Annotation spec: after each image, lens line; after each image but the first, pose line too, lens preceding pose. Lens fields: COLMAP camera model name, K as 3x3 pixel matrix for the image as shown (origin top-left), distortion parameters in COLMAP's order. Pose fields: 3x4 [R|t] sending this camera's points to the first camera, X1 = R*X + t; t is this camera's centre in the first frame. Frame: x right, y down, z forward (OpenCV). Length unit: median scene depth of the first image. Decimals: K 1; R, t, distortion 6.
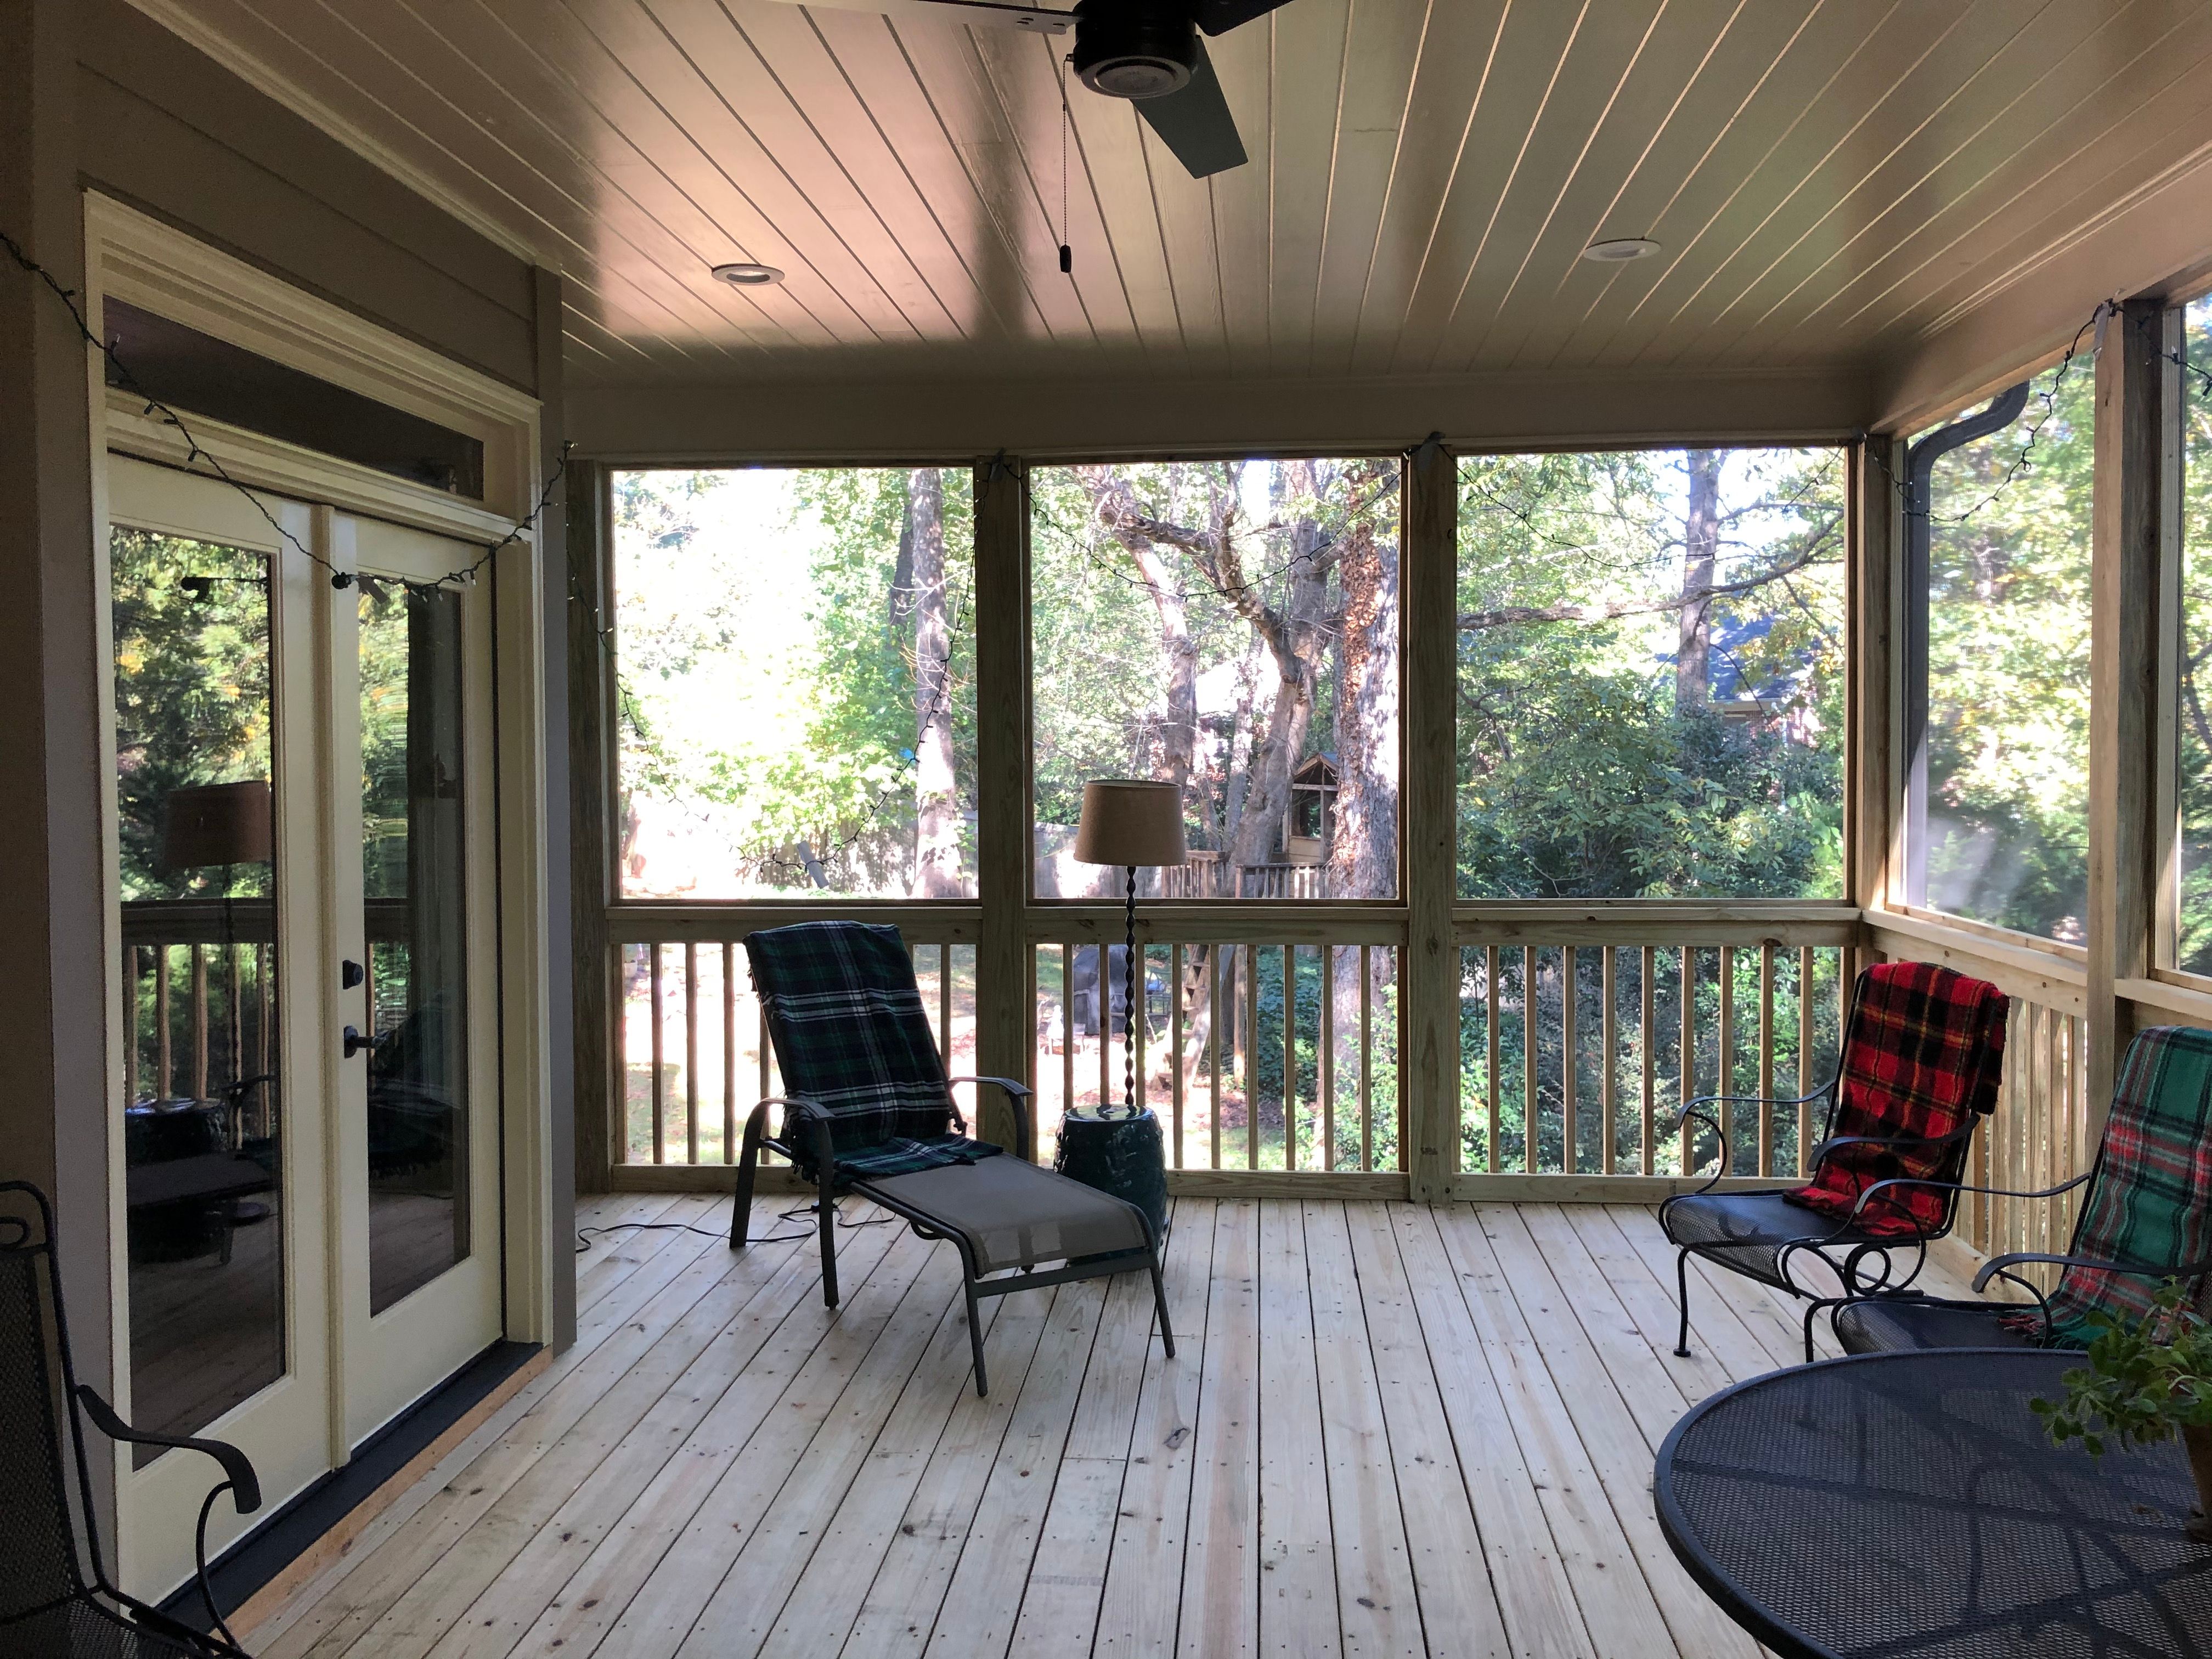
lens RADIAL K [[1815.4, 0, 1118.1], [0, 1815.4, 805.6], [0, 0, 1]] dist [0.008636, -0.028757]
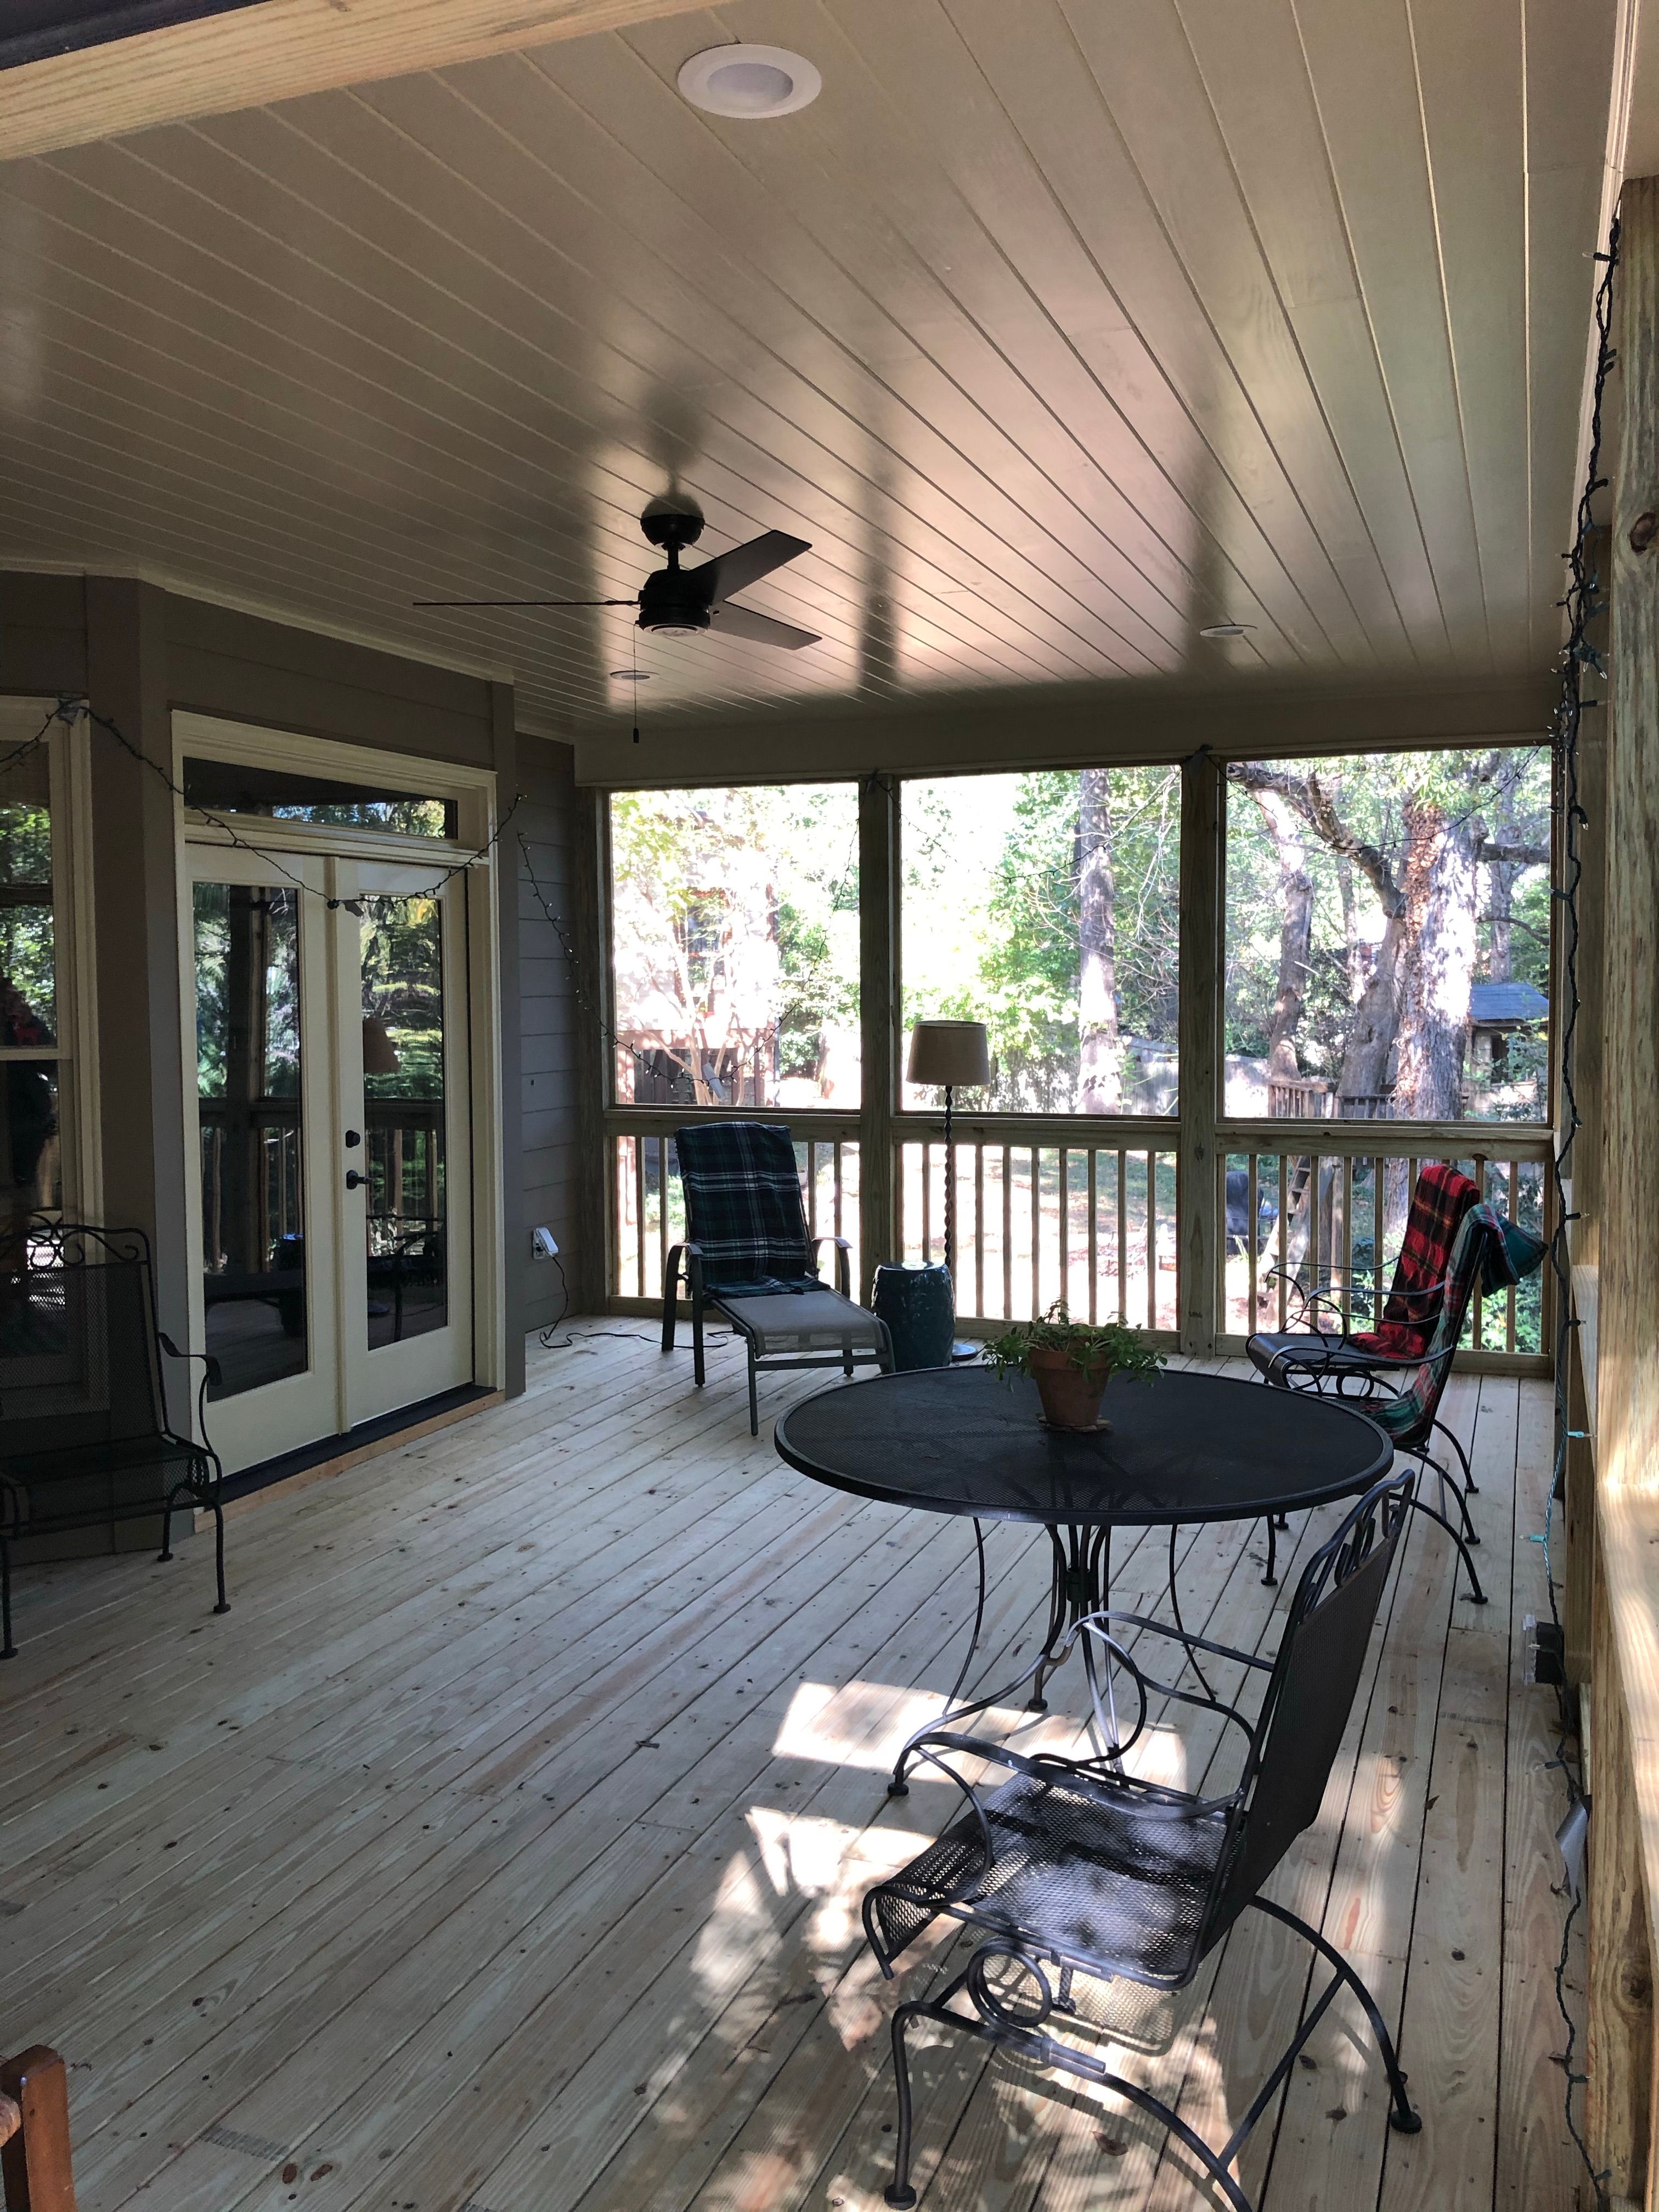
lens RADIAL K [[1815.4, 0, 831.6], [0, 1815.4, 1082.1], [0, 0, 1]] dist [0.008636, -0.028757]
pose [[0.959859, 0.014979, -0.280082, 0.115739], [-0.007516, 0.999588, 0.027702, -0.001866], [0.280382, -0.024485, 0.959576, -0.116572]]
